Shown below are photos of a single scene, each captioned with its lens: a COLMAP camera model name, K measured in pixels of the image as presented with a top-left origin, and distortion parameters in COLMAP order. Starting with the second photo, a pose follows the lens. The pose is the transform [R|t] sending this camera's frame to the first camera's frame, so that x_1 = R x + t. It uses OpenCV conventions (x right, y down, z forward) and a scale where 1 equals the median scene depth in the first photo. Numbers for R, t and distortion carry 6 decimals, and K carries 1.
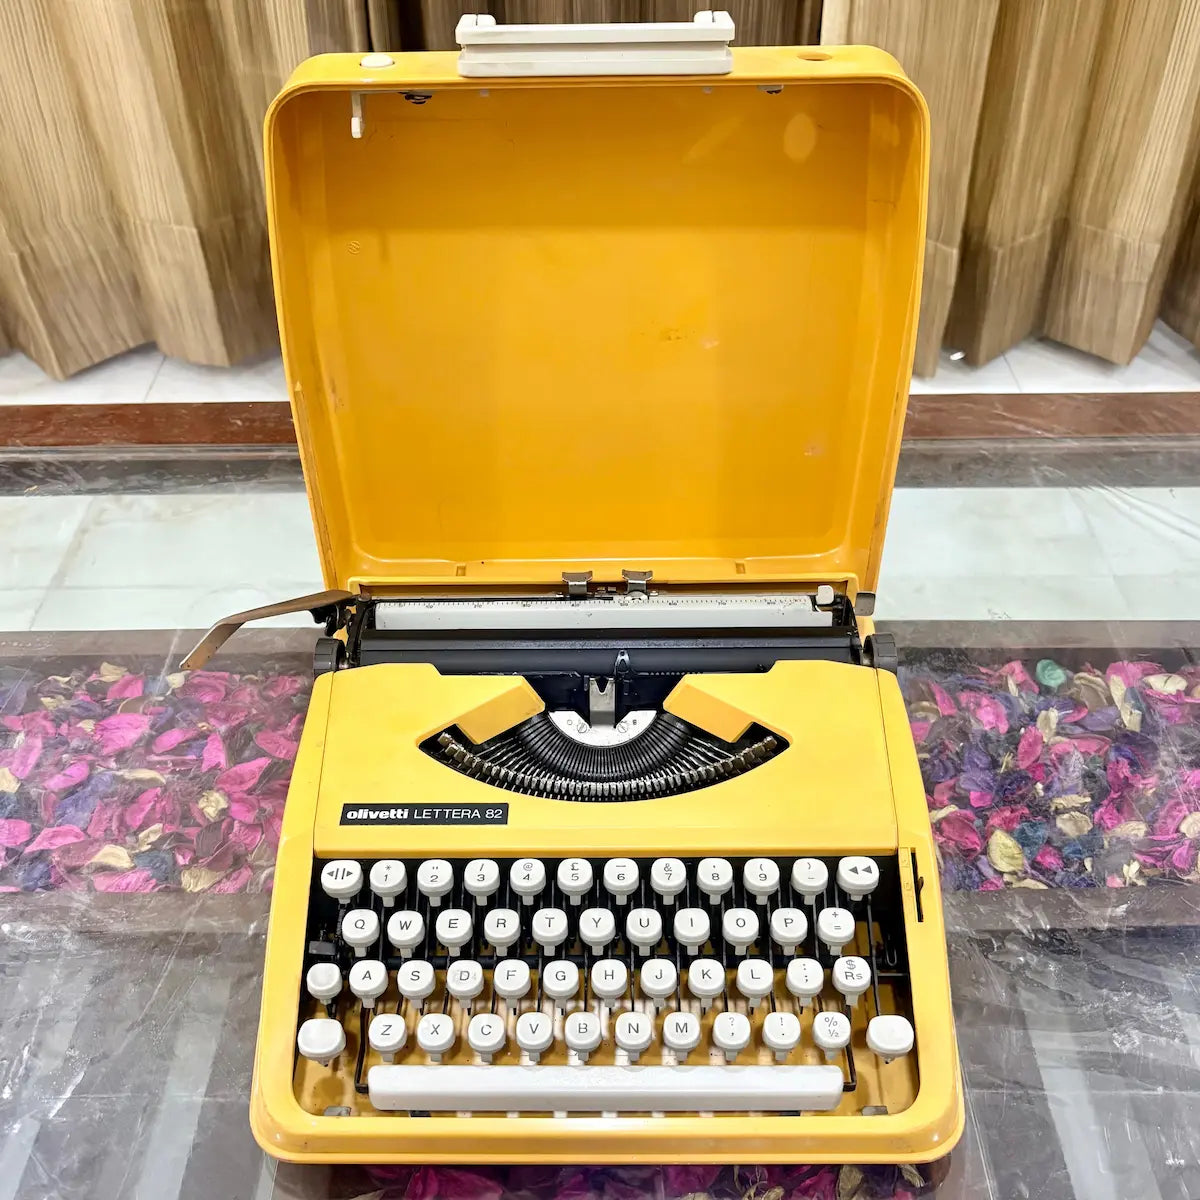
lens RADIAL K [[1277.4, 0, 598.0], [0, 1277.4, 656.2], [0, 0, 1]] dist [0.090123, -0.120109]
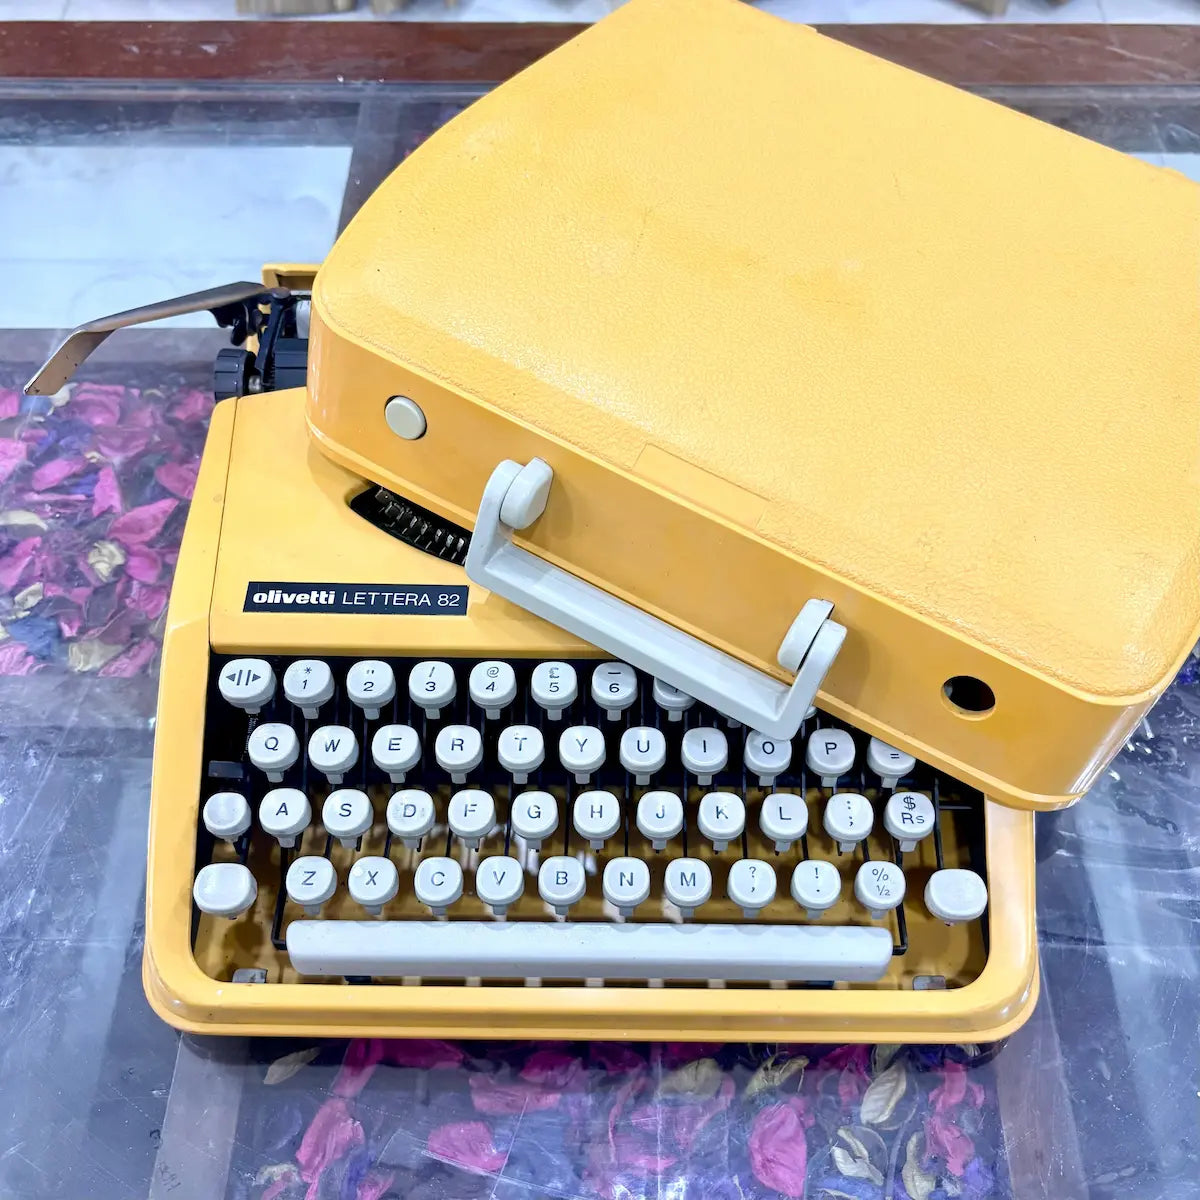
lens RADIAL K [[1277.4, 0, 598.0], [0, 1277.4, 656.2], [0, 0, 1]] dist [0.090123, -0.120109]
pose [[0.999903, 0.013839, 0.001344, 0.005538], [-0.013764, 0.971622, 0.236136, -0.019862], [0.001962, -0.236132, 0.971719, 0.209151]]
